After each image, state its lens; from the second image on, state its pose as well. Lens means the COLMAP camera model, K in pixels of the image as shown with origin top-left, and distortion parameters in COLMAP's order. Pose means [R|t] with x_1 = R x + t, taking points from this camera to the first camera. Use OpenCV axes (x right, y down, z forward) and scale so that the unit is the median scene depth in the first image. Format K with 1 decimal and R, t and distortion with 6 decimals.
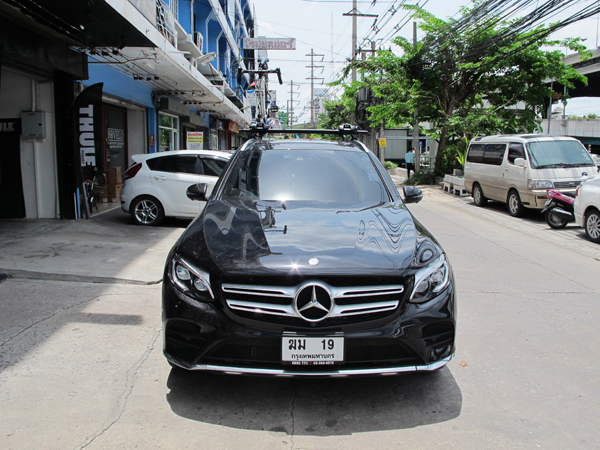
lens RADIAL K [[501.1, 0, 301.2], [0, 501.1, 212.7], [0, 0, 1]] dist [-0.141561, 0.108149]
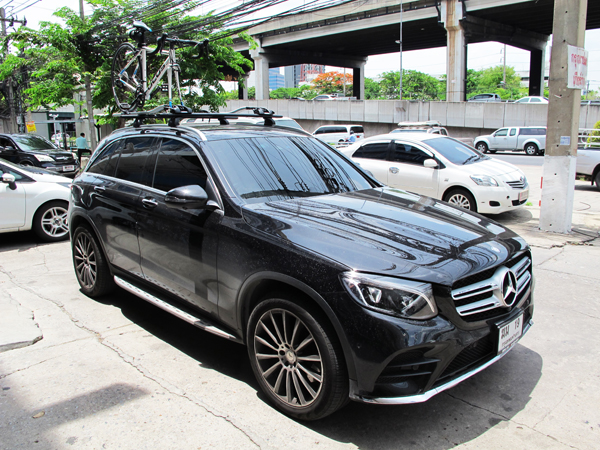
lens RADIAL K [[501.1, 0, 301.2], [0, 501.1, 212.7], [0, 0, 1]] dist [-0.141561, 0.108149]
pose [[0.733679, -0.126999, 0.667522, -0.563991], [0.101688, 0.991837, 0.076936, -0.056400], [-0.671844, 0.011433, 0.740605, 0.320389]]
